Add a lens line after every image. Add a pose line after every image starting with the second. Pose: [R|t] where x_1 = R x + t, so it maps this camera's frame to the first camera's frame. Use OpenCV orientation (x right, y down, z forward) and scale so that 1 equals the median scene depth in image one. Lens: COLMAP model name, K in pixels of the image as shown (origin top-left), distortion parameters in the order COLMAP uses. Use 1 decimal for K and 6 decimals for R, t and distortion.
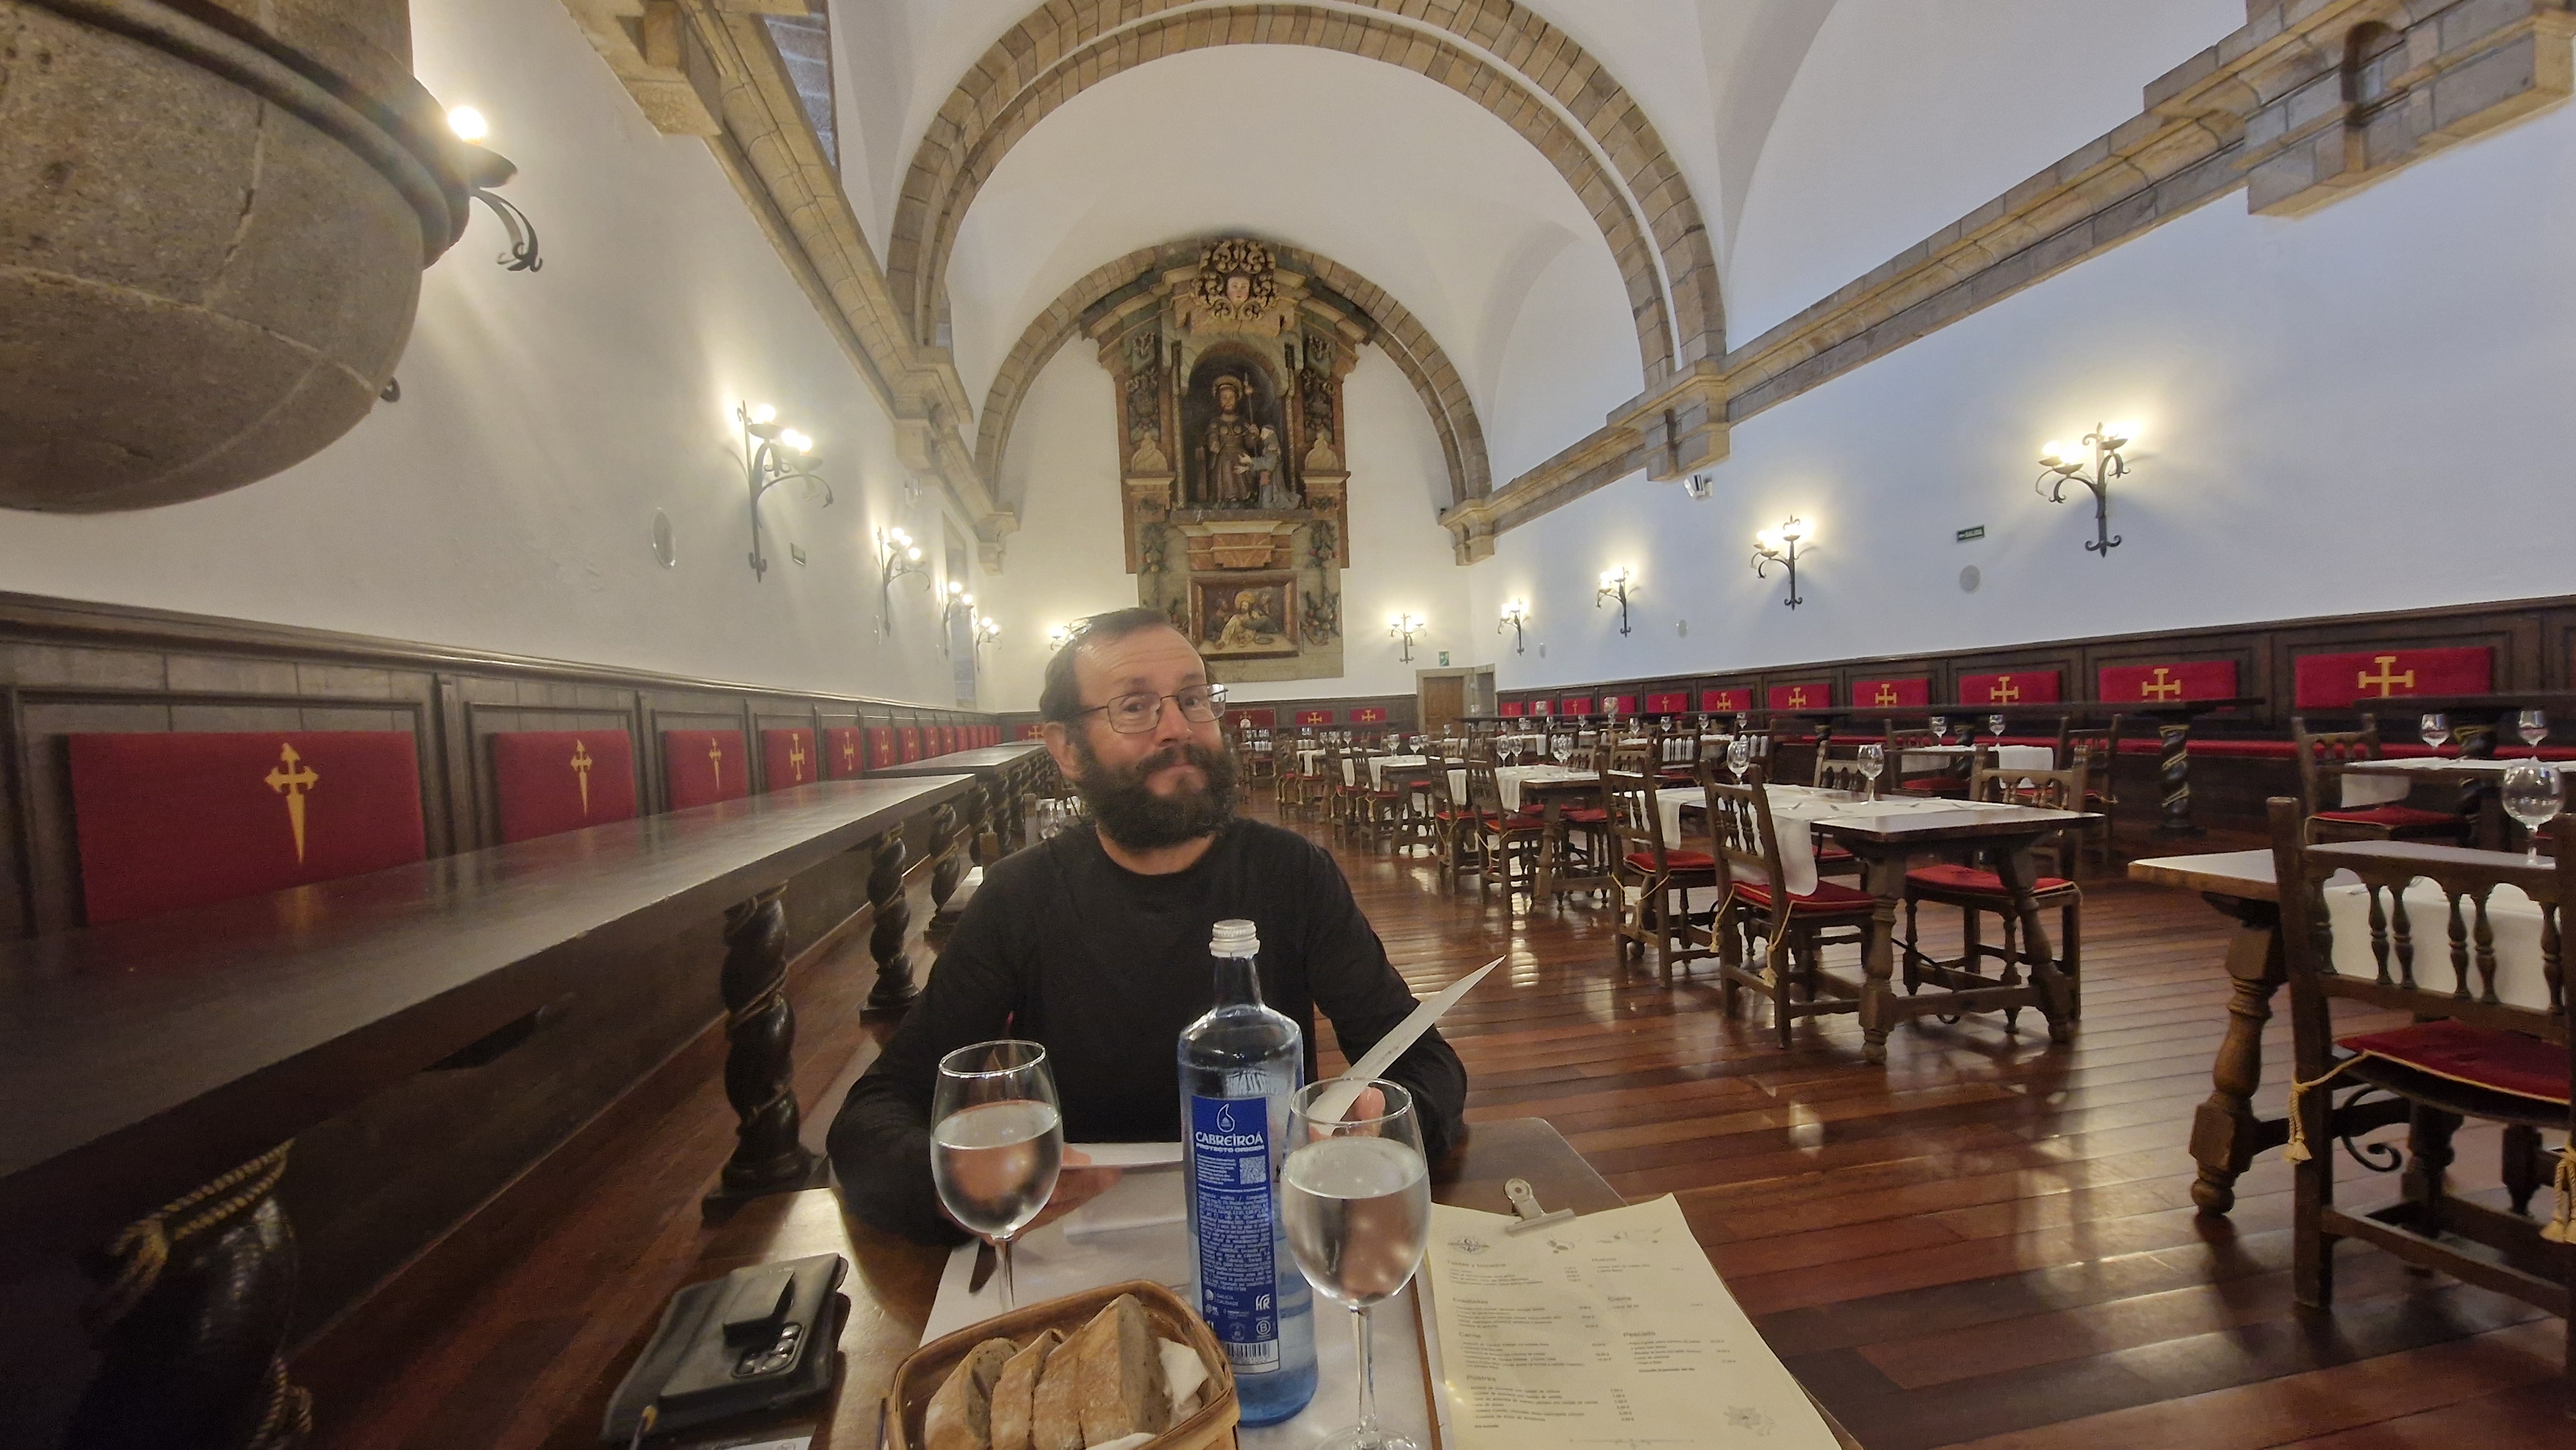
lens RADIAL K [[1052.3, 0, 1295.9], [0, 1052.3, 750.0], [0, 0, 1]] dist [0.007423, -0.008121]
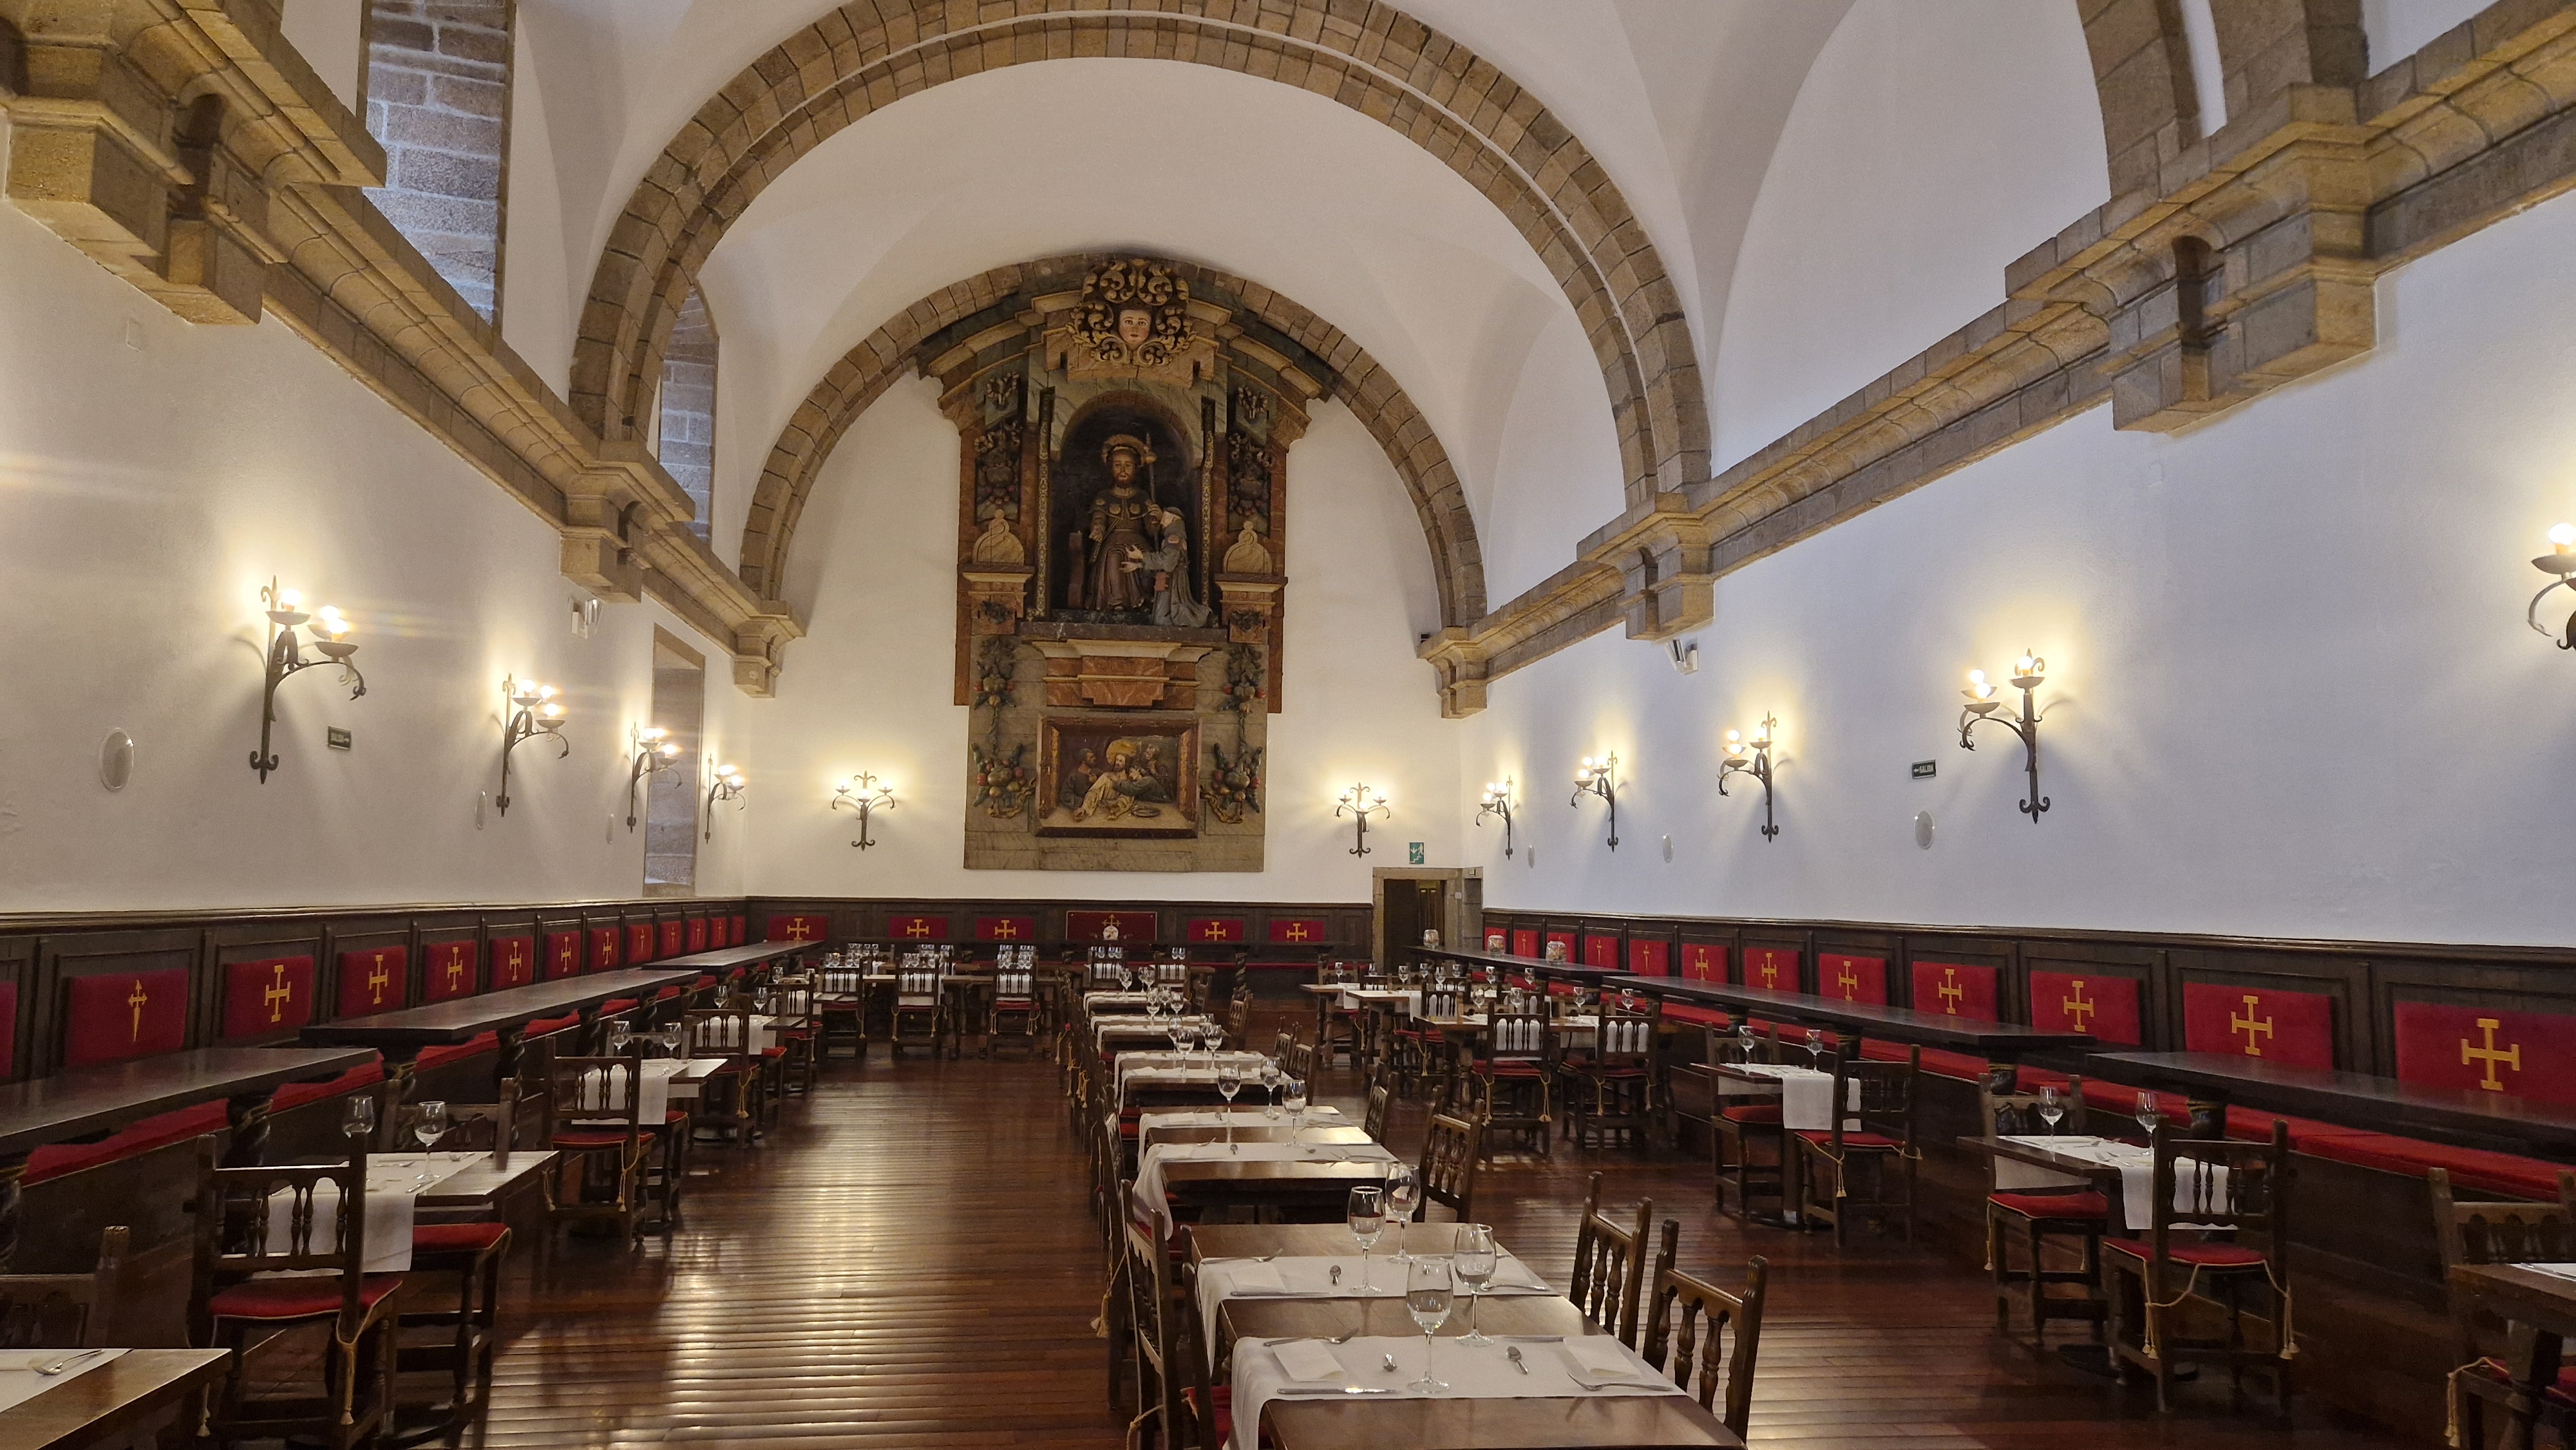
lens RADIAL K [[1709.3, 0, 1278.4], [0, 1709.3, 700.1], [0, 0, 1]] dist [0.109316, -0.155782]
pose [[0.996934, 0.055676, -0.054985, 0.173693], [-0.063001, 0.987860, -0.141997, -0.035509], [0.046412, 0.145026, 0.988339, -0.165573]]
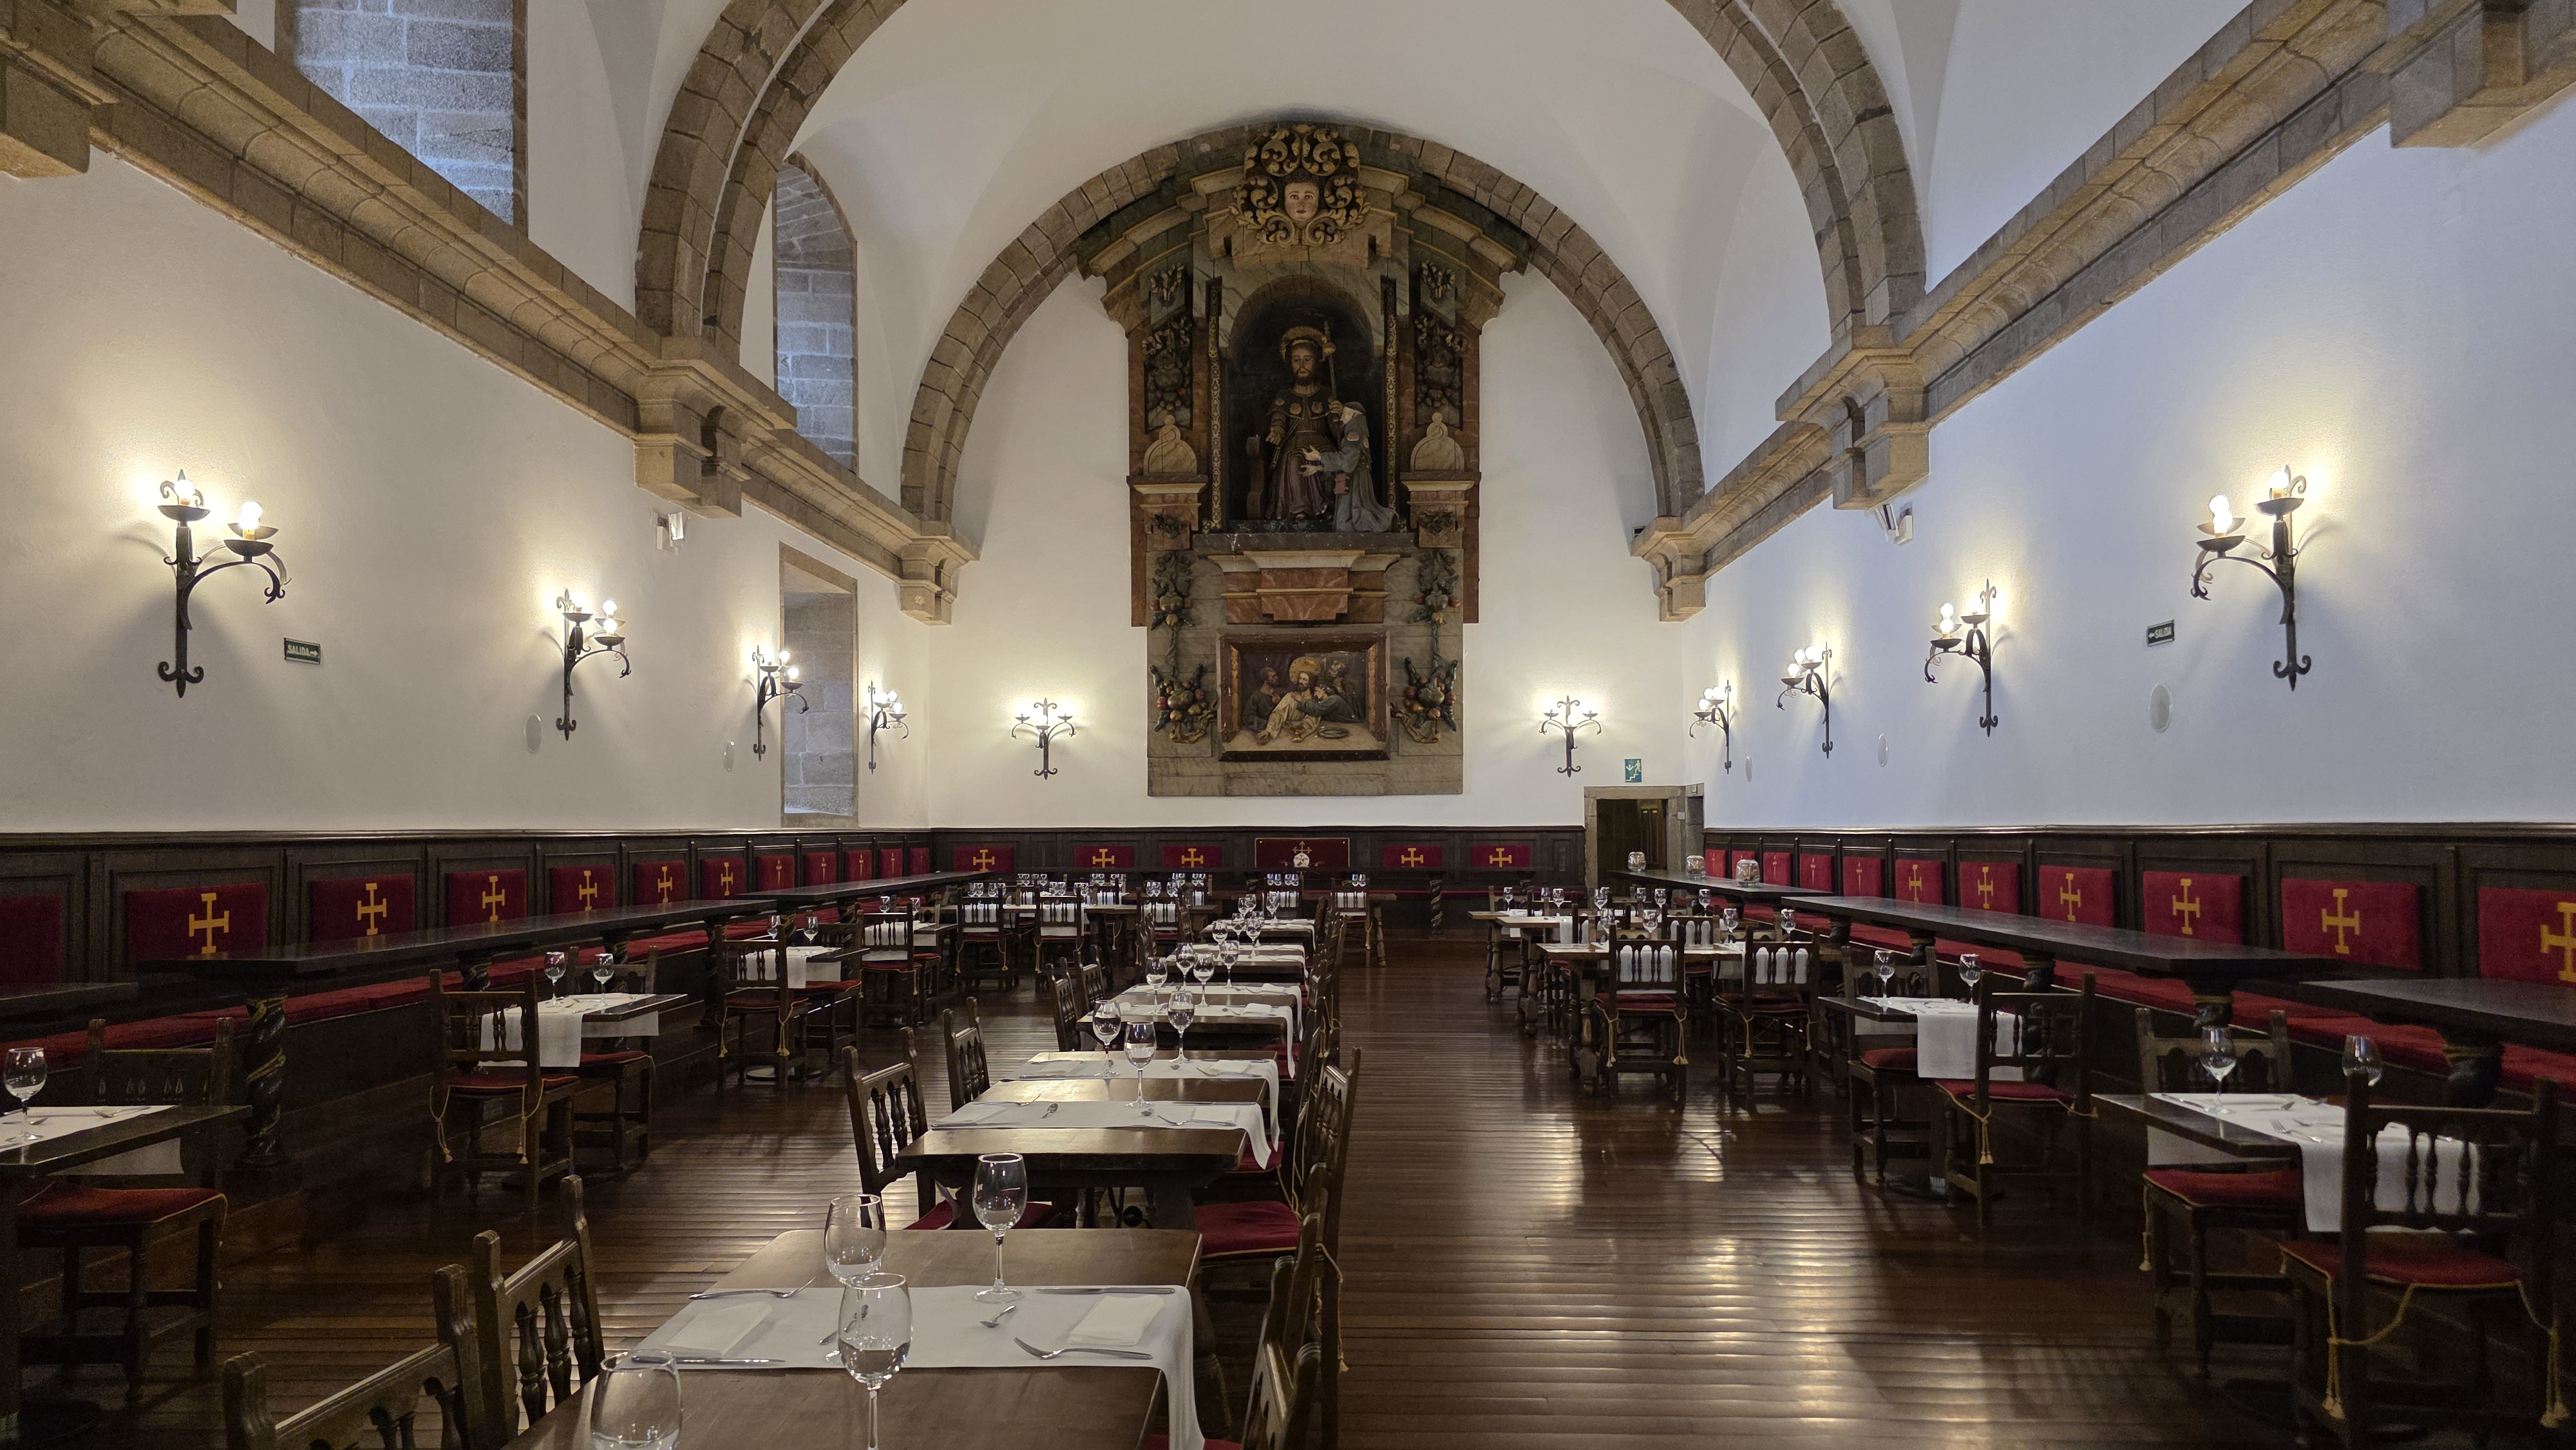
lens RADIAL K [[1720.8, 0, 1293.1], [0, 1720.8, 762.7], [0, 0, 1]] dist [0.086245, -0.095091]
pose [[0.976541, 0.035834, -0.212331, 0.259996], [-0.049508, 0.997004, -0.059434, -0.034124], [0.209565, 0.068551, 0.975389, -0.043100]]
